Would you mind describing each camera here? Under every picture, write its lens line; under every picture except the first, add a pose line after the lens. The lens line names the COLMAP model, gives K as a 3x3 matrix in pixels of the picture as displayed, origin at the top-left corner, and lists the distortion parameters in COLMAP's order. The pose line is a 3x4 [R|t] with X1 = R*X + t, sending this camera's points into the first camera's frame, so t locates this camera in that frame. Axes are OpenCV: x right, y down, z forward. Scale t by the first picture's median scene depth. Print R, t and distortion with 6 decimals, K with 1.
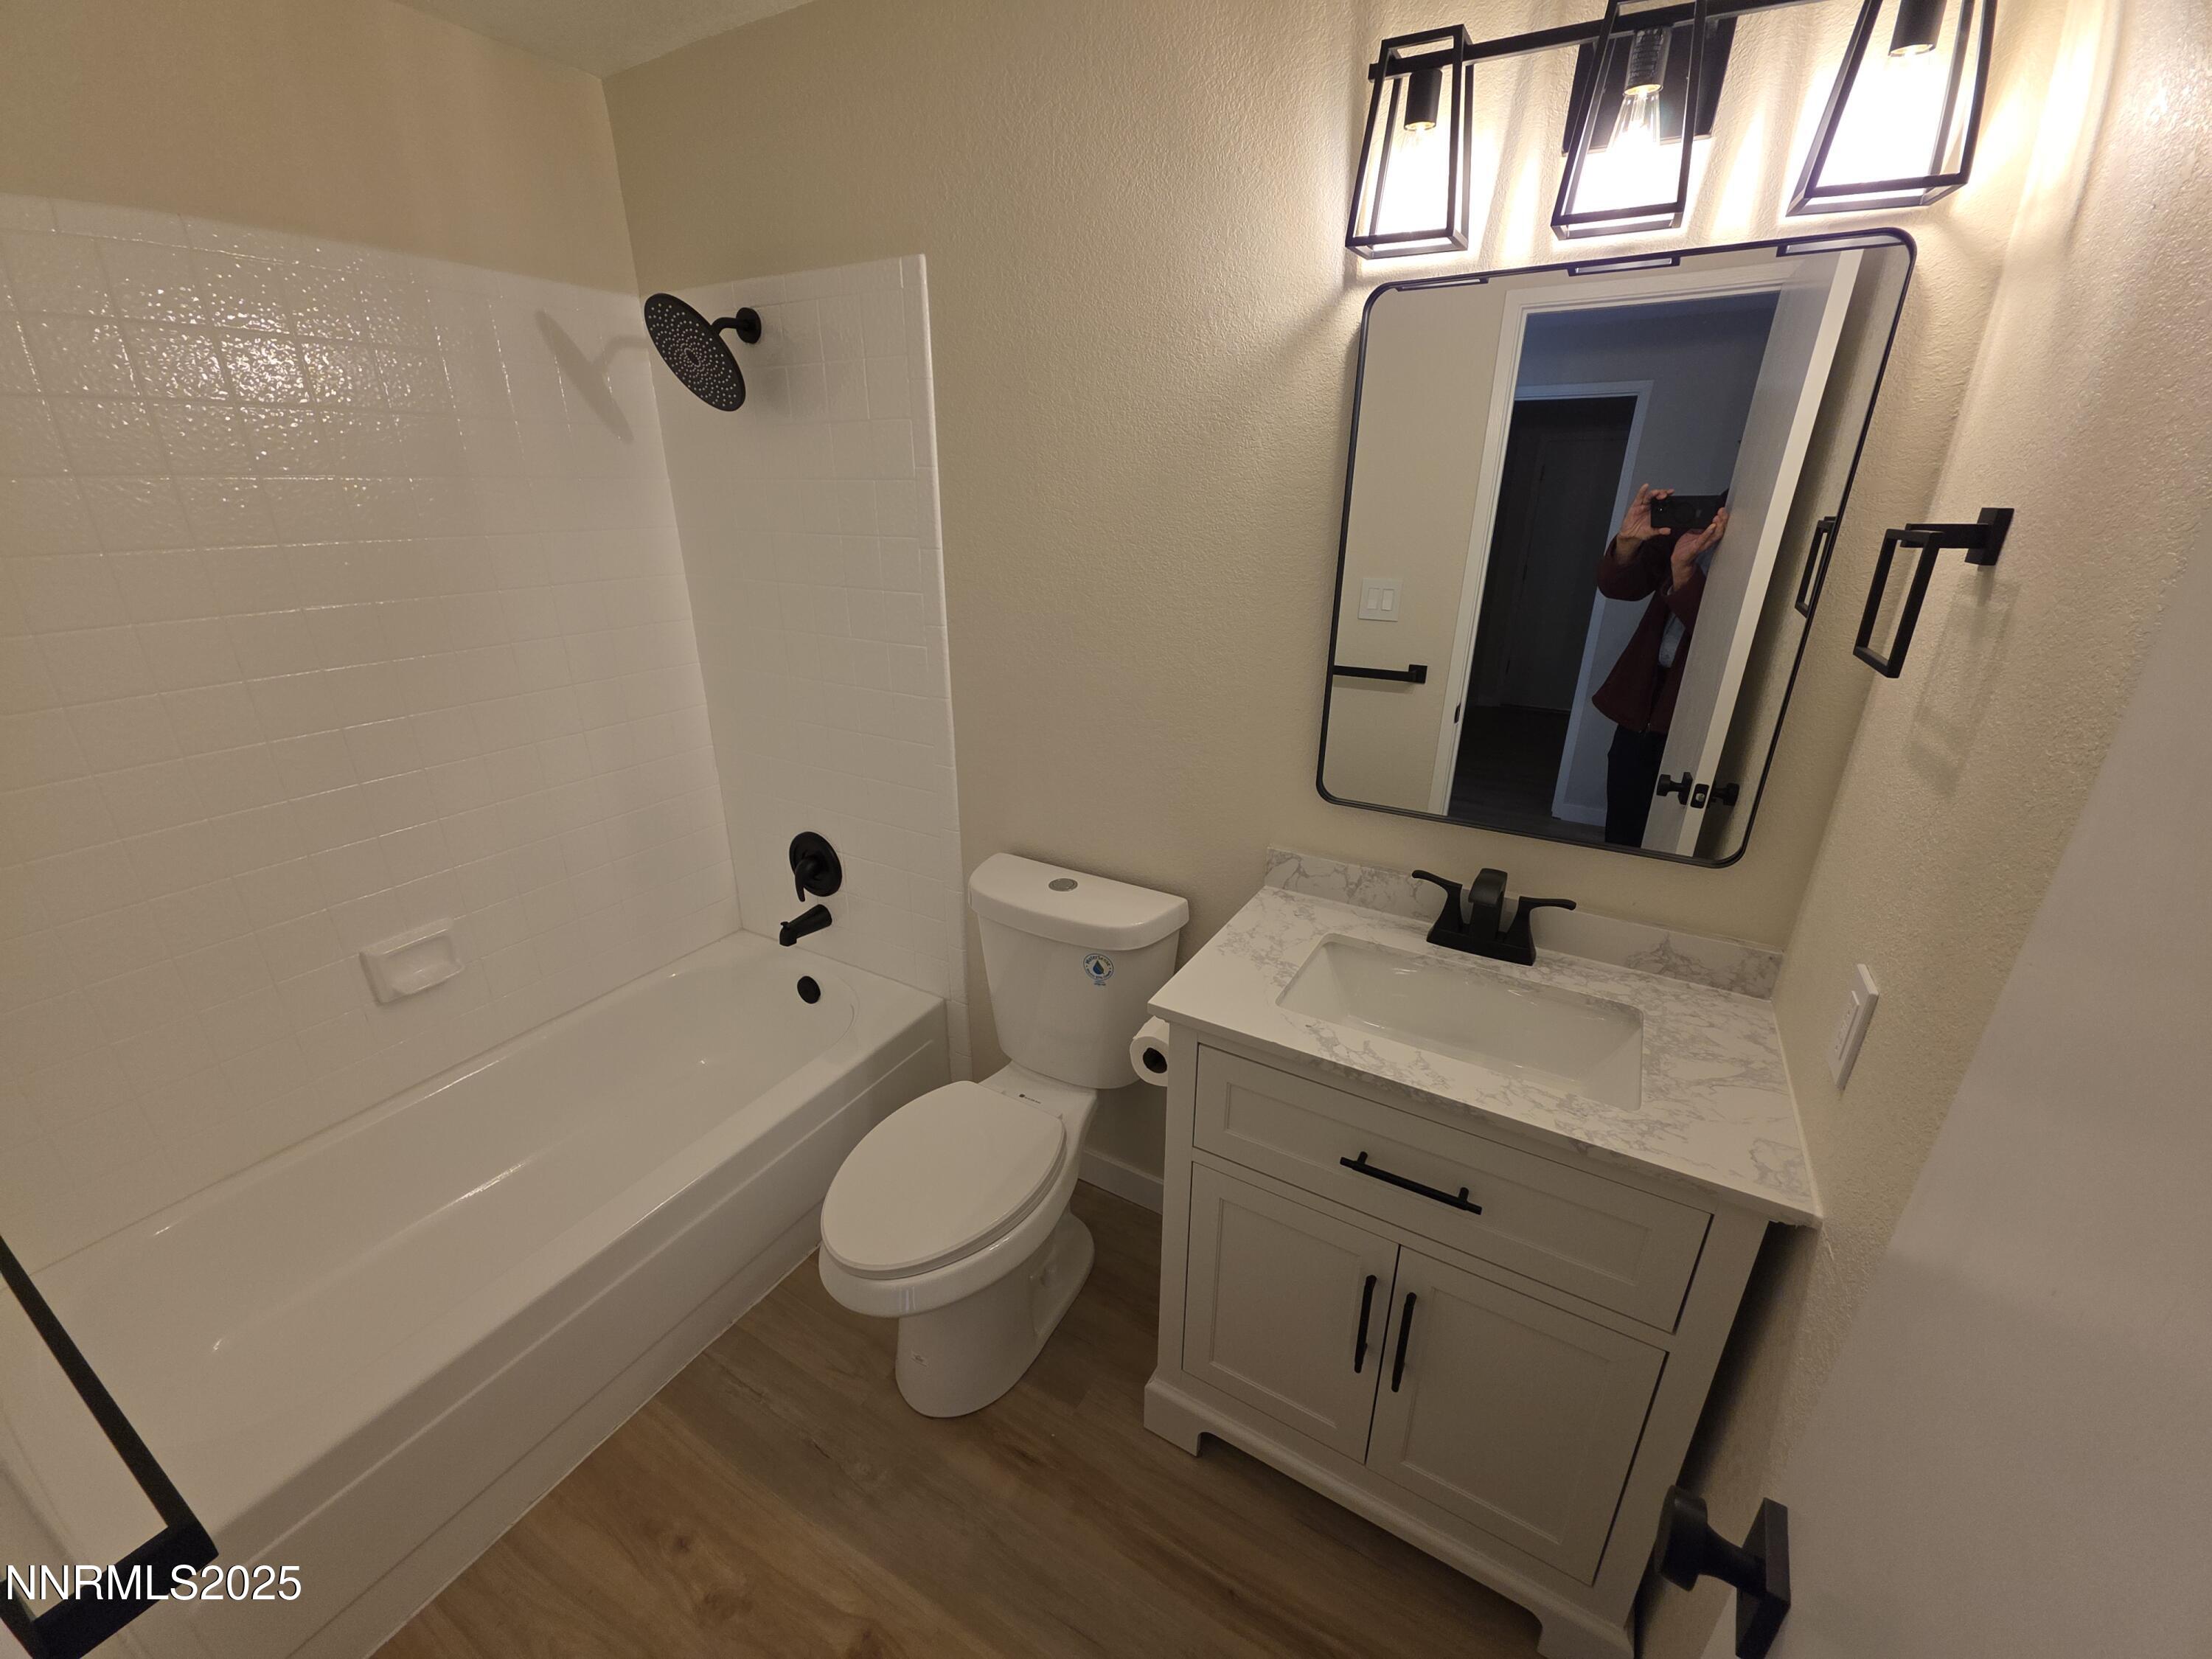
lens RADIAL K [[891.8, 0, 1099.6], [0, 891.8, 834.1], [0, 0, 1]] dist [0.021817, -0.017710]
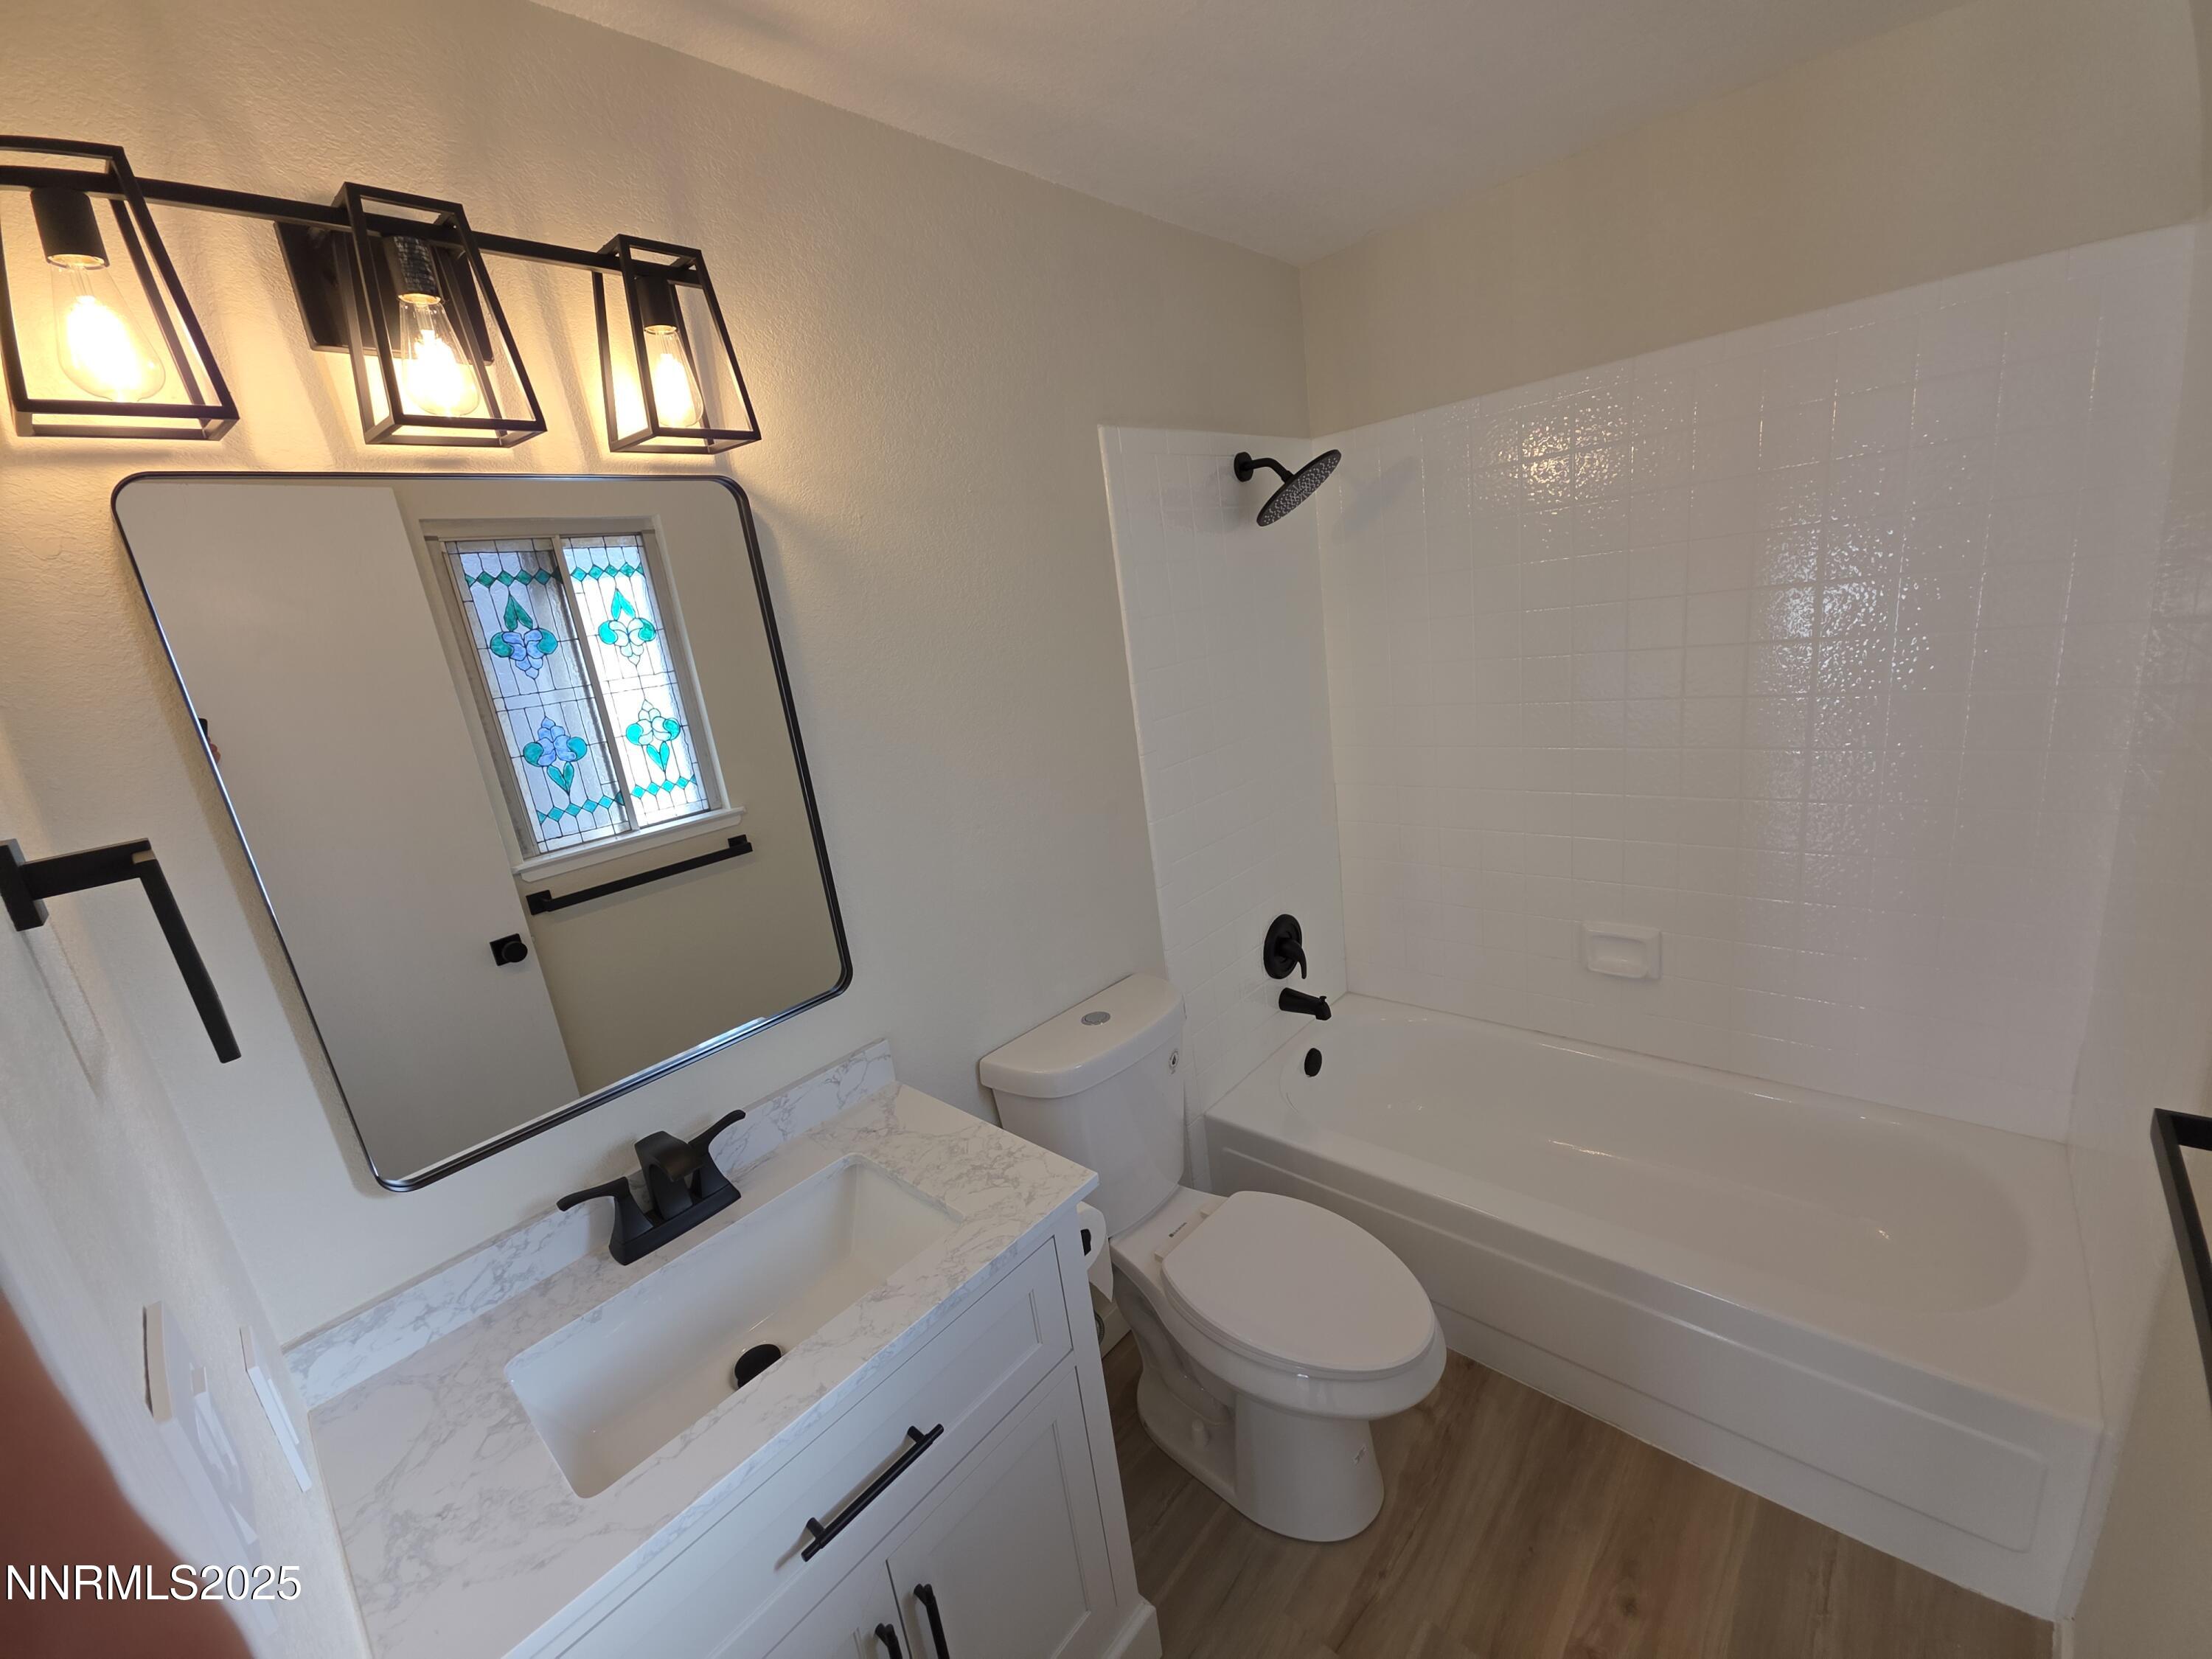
lens RADIAL K [[891.8, 0, 1099.6], [0, 891.8, 834.1], [0, 0, 1]] dist [0.021817, -0.017710]
pose [[0.185208, -0.277655, 0.942659, -0.232826], [0.460202, 0.872072, 0.166447, -0.181269], [-0.868281, 0.402986, 0.289293, 0.328305]]
